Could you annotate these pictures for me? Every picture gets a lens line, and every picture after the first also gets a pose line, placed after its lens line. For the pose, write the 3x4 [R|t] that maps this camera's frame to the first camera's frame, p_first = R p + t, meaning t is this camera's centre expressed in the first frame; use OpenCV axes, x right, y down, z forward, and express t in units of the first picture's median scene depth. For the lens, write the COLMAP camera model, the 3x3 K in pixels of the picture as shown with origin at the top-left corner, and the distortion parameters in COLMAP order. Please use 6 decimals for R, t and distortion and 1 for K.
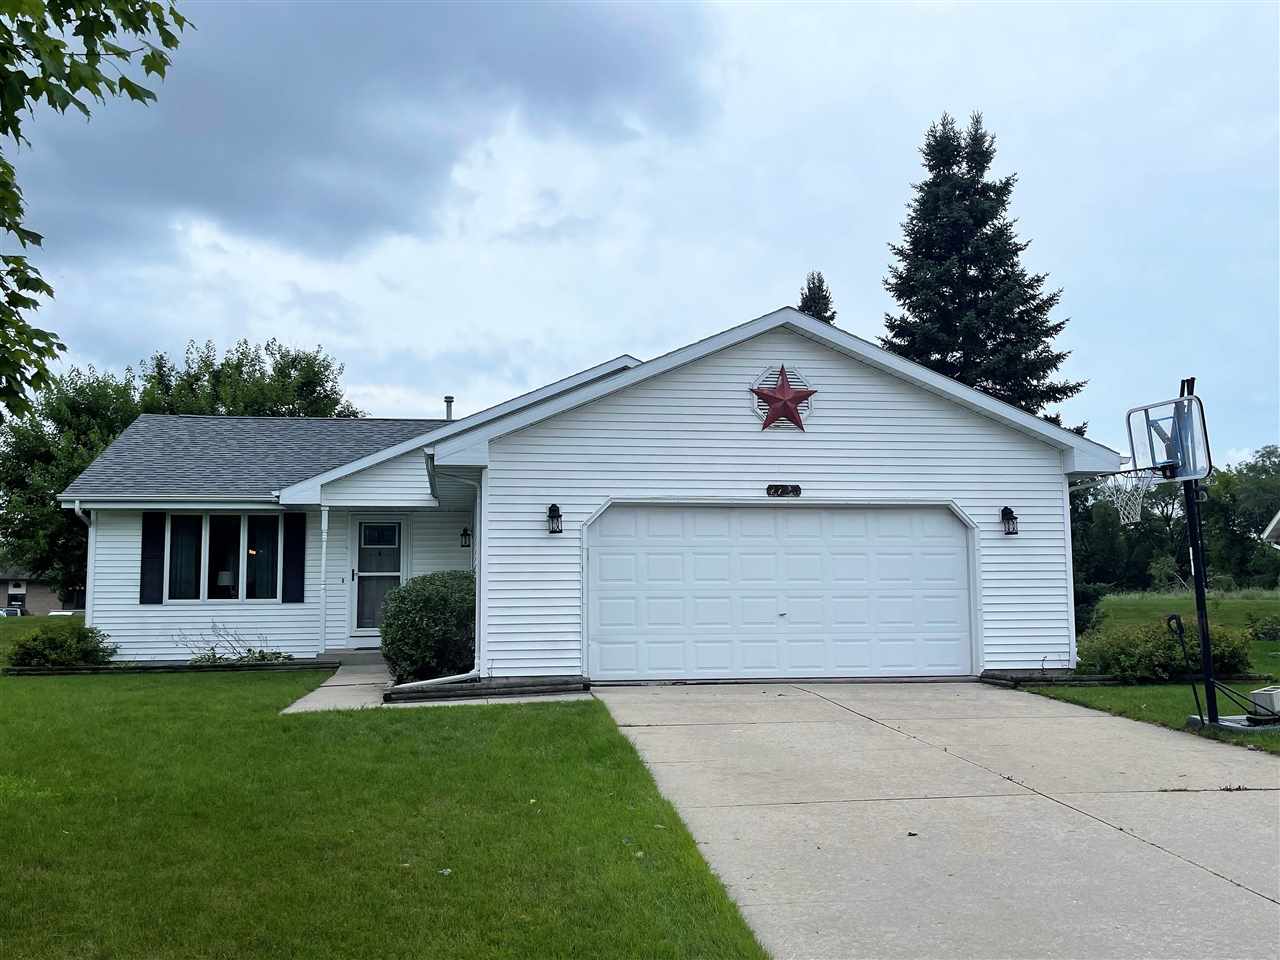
lens RADIAL K [[1205.5, 0, 640.0], [0, 1205.5, 480.0], [0, 0, 1]] dist [0.025139, 0.007223]
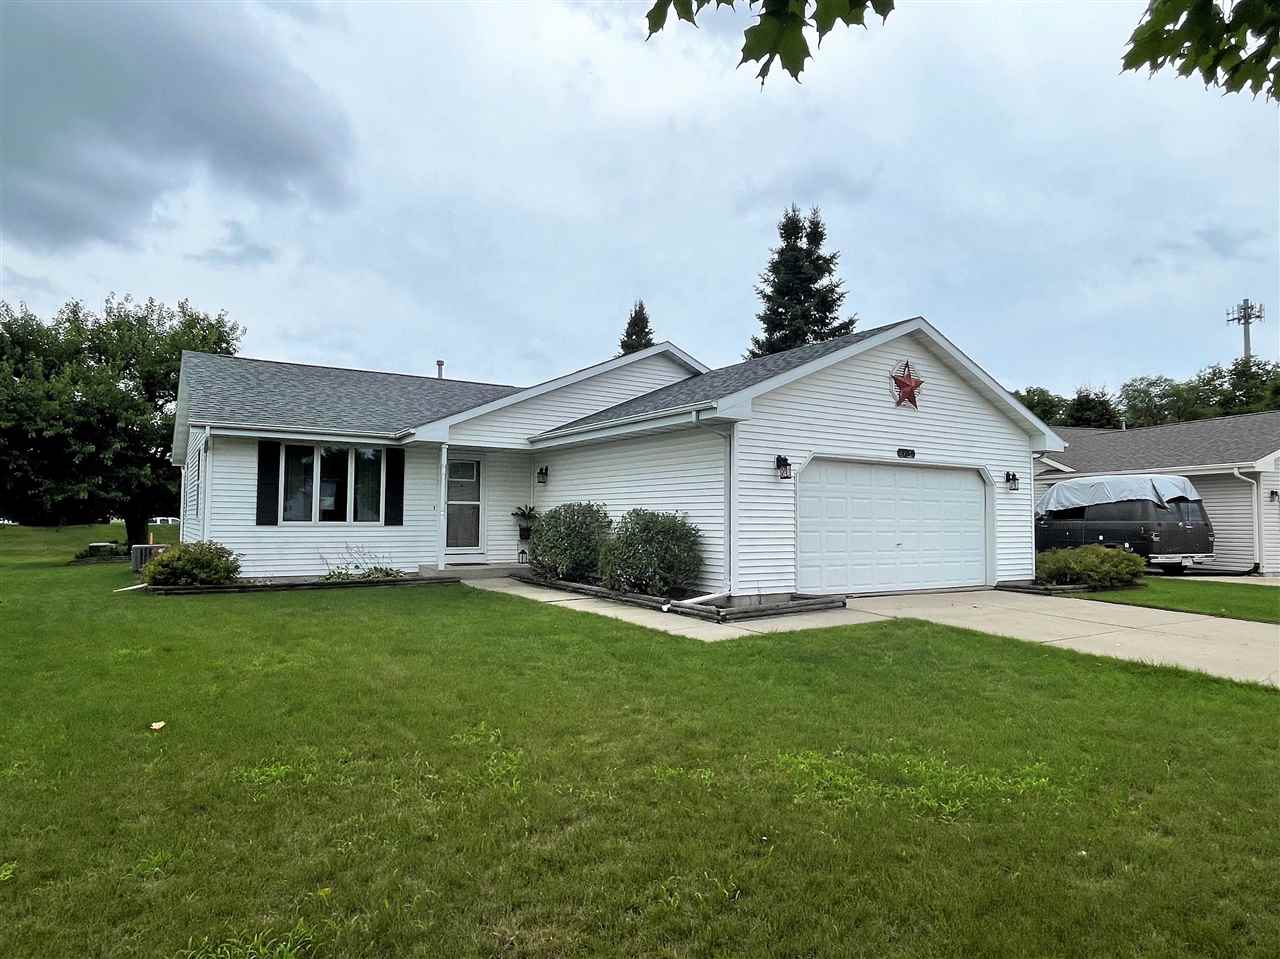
lens RADIAL K [[757.2, 0, 640.0], [0, 757.2, 479.5], [0, 0, 1]] dist [-0.005107, -0.001276]
pose [[0.921315, 0.036818, 0.387071, -0.359643], [-0.056129, 0.997673, 0.038702, 0.016483], [-0.384745, -0.057383, 0.921237, 0.247502]]
